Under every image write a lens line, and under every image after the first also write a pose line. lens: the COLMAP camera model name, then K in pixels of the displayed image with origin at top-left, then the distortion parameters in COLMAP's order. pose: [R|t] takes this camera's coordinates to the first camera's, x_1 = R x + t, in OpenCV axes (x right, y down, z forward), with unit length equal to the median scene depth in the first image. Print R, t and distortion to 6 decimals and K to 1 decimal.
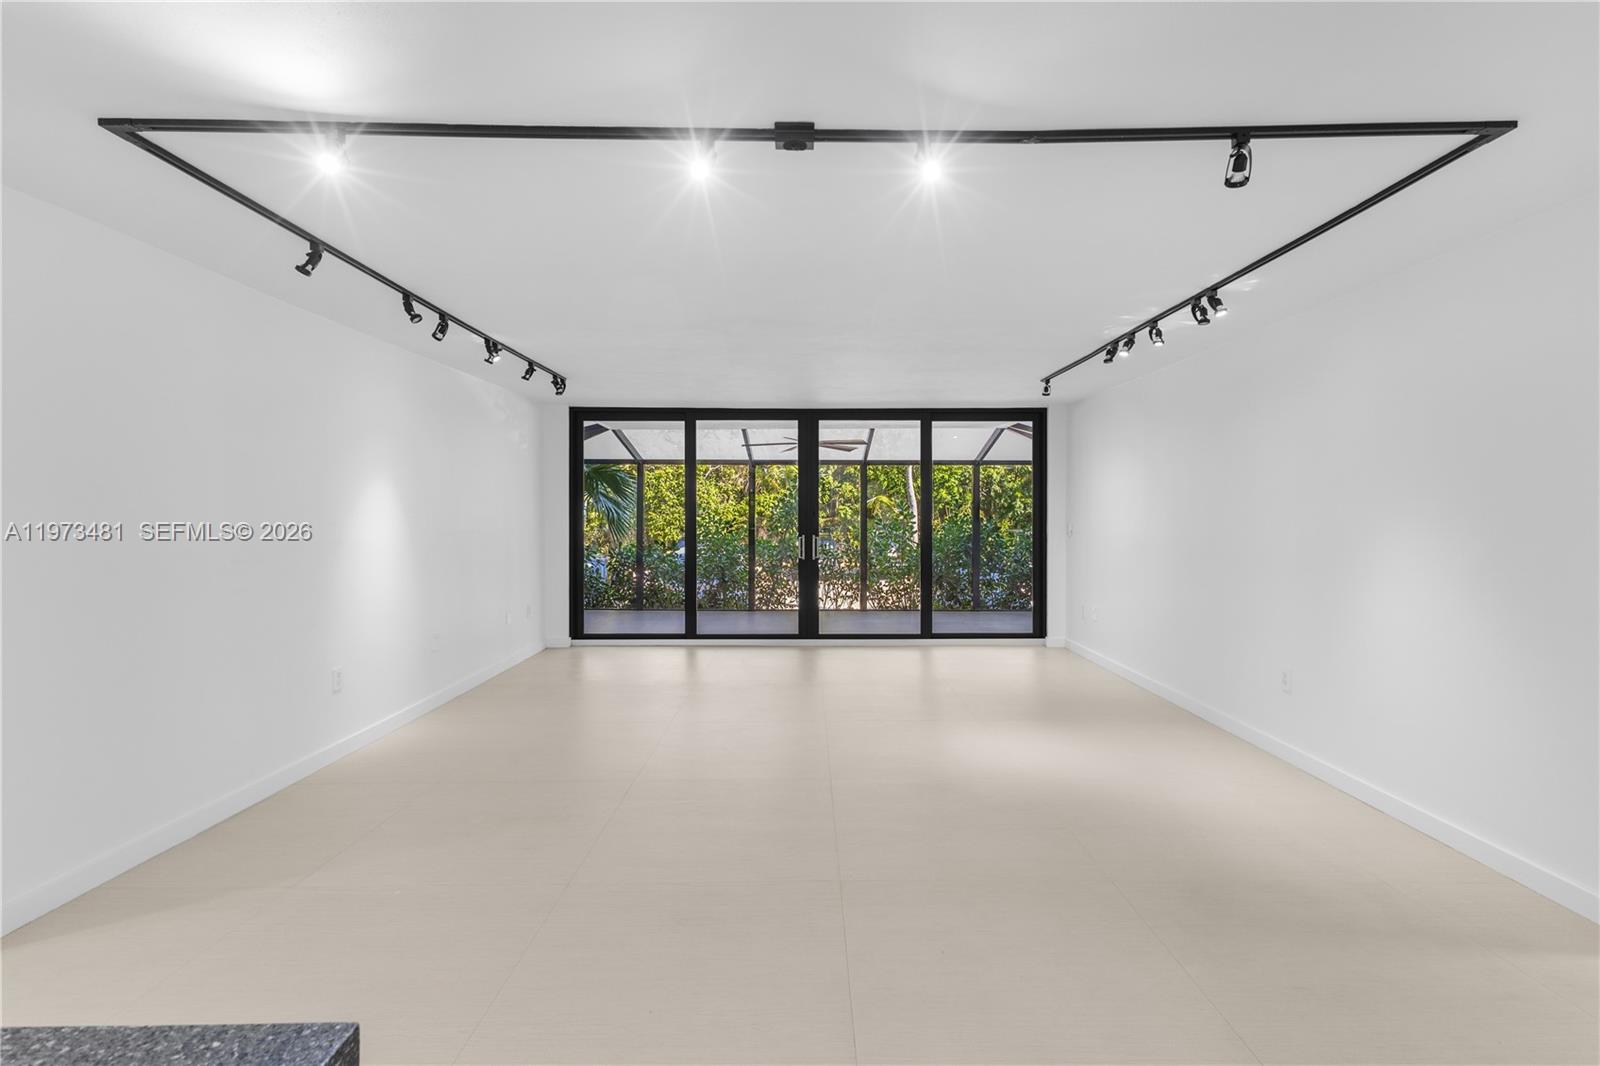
lens RADIAL K [[706.9, 0, 798.0], [0, 706.9, 498.8], [0, 0, 1]] dist [0.012000, -0.000084]
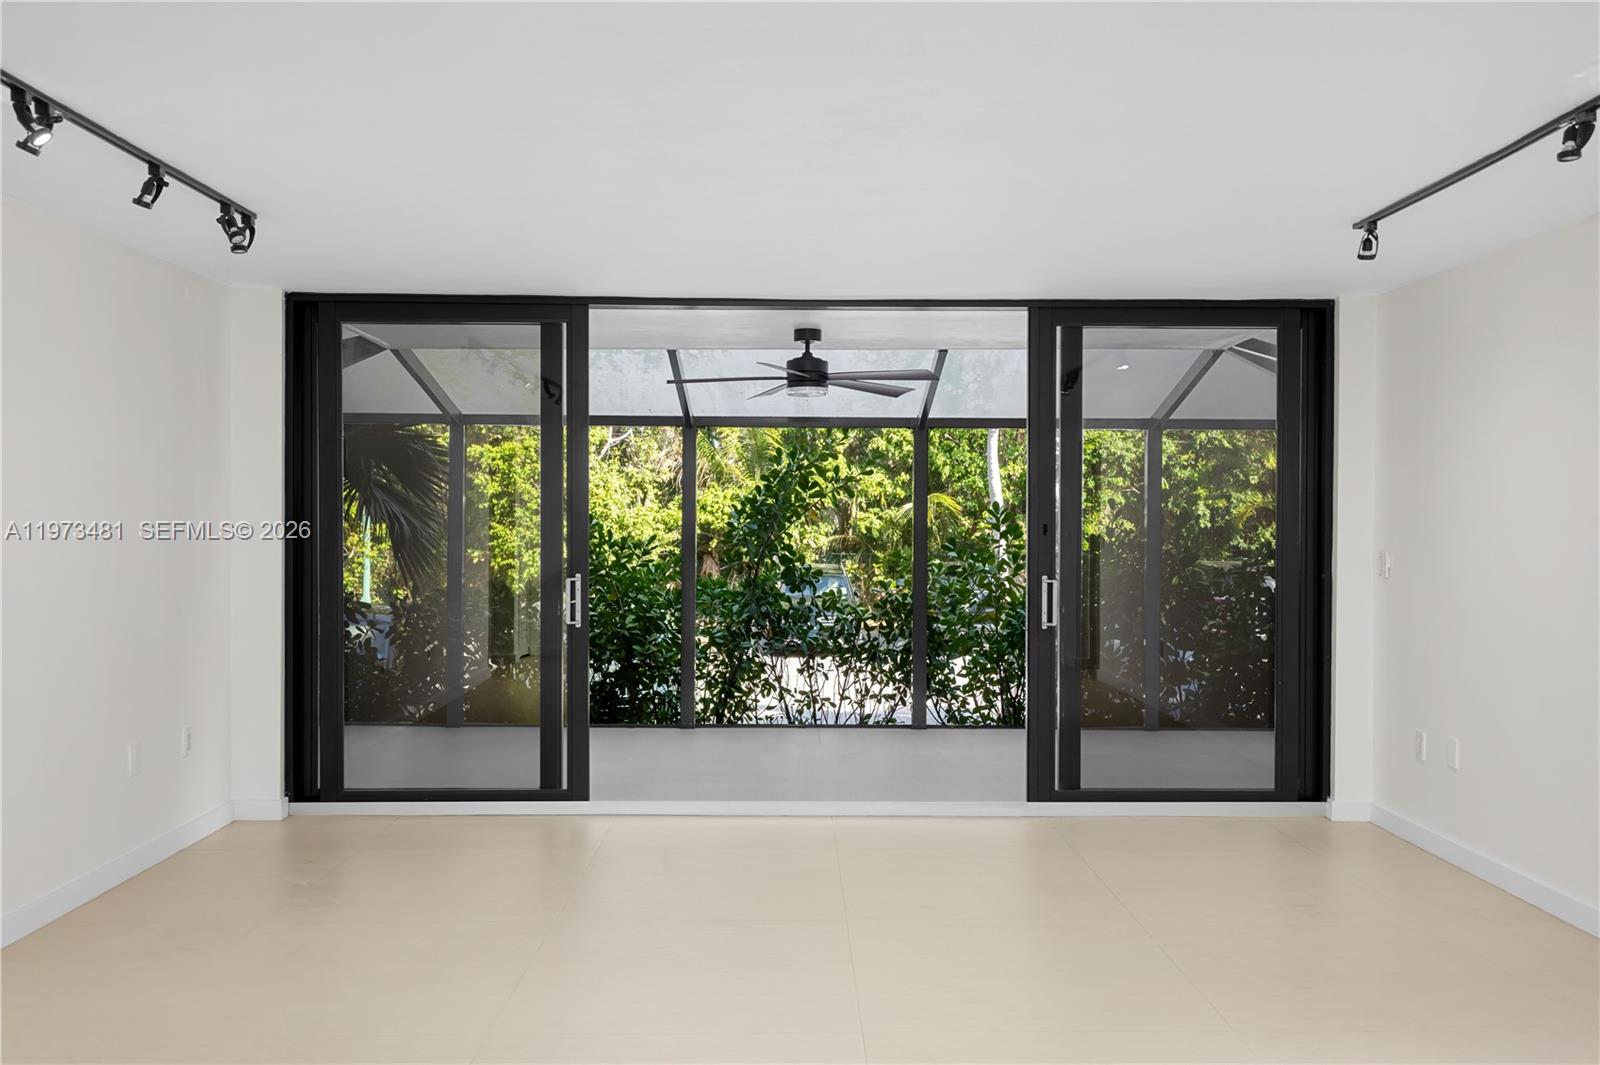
lens RADIAL K [[1305.4, 0, 800.5], [0, 1305.4, 522.4], [0, 0, 1]] dist [0.020115, -0.015429]
pose [[0.999811, 0.003575, 0.019091, -0.005547], [-0.003918, 0.999831, 0.017973, 0.001206], [-0.019024, -0.018044, 0.999656, 0.103324]]
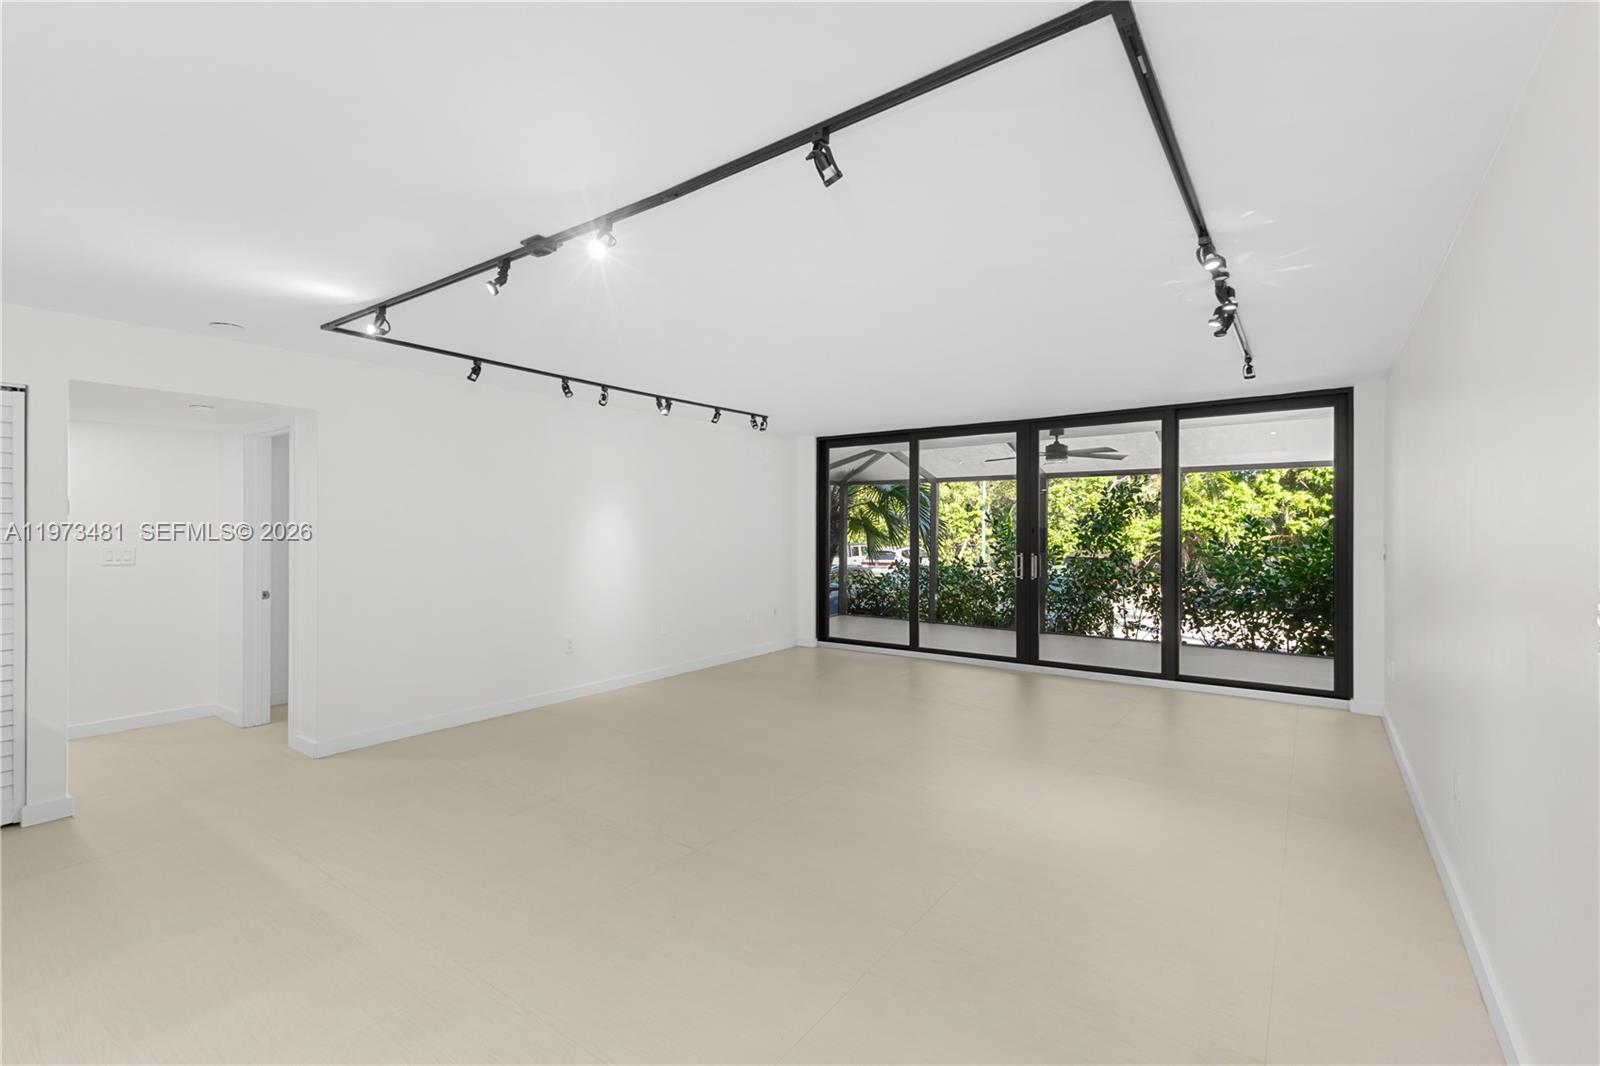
lens RADIAL K [[706.9, 0, 787.5], [0, 706.9, 532.1], [0, 0, 1]] dist [0.012000, -0.000084]
pose [[0.803187, 0.002399, -0.595722, 0.214563], [0.012315, 0.999711, 0.020630, -0.000607], [0.595600, -0.023906, 0.802926, 0.038227]]
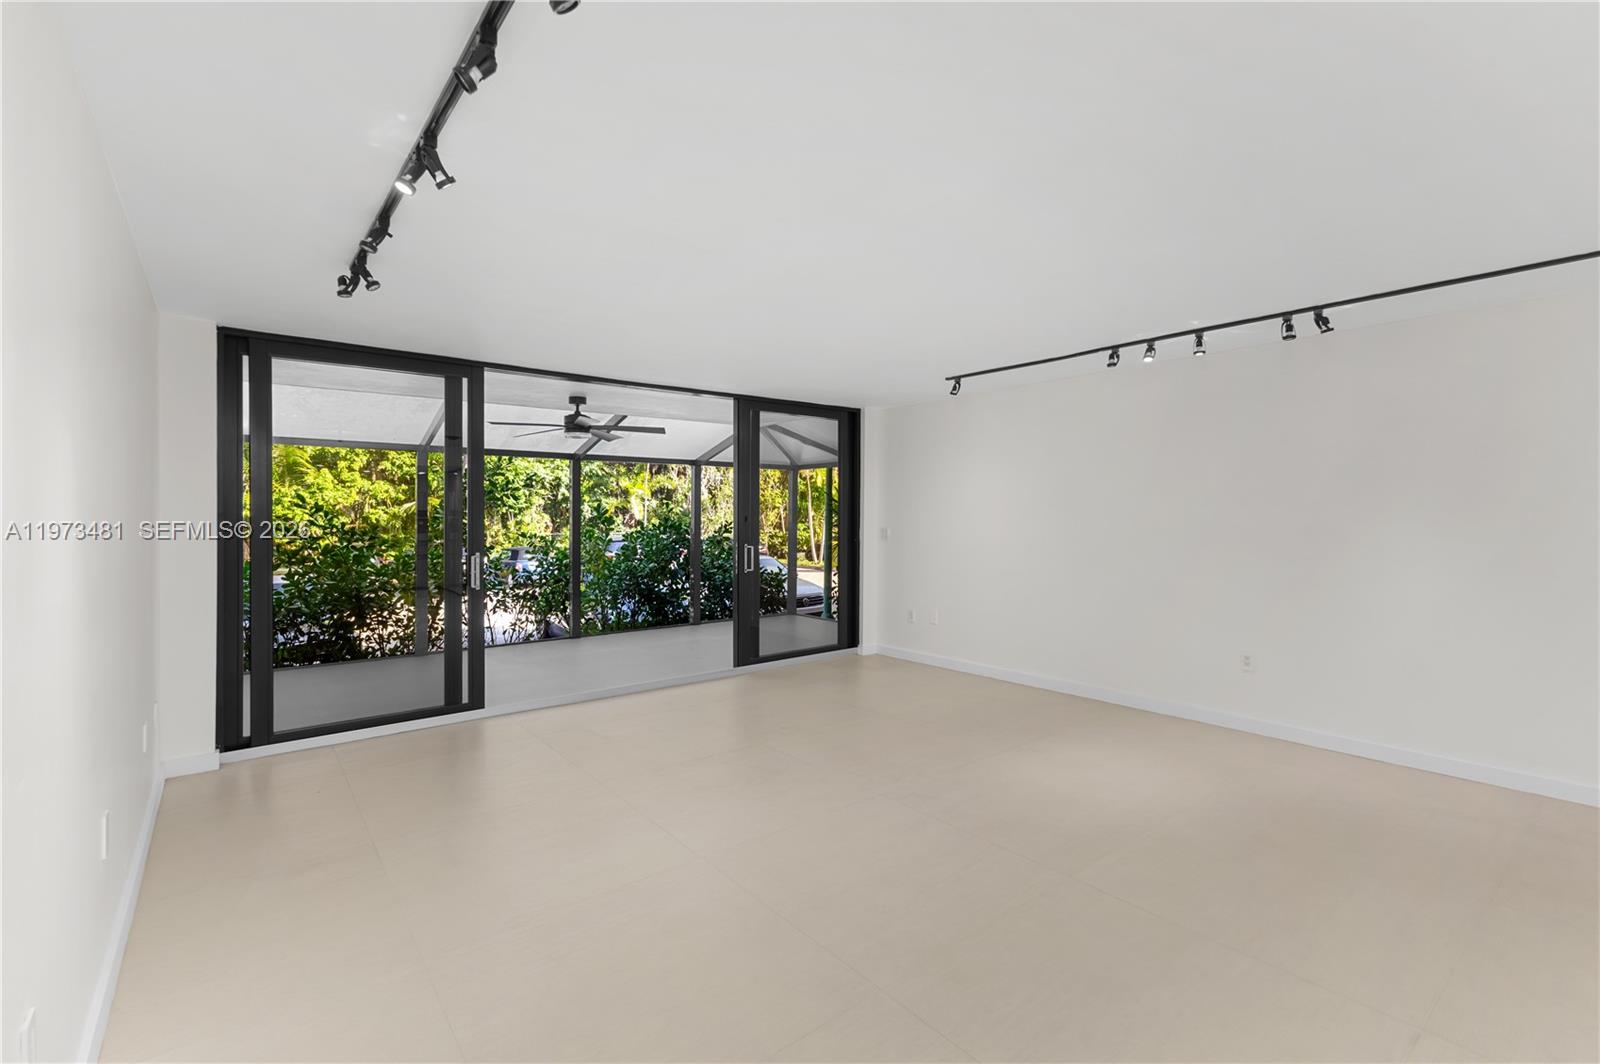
lens RADIAL K [[706.9, 0, 787.5], [0, 706.9, 509.3], [0, 0, 1]] dist [0.012000, -0.000084]
pose [[0.779813, 0.002747, 0.626006, -0.217515], [-0.008635, 0.999942, 0.006369, 0.002451], [-0.625952, -0.010372, 0.779792, 0.202001]]
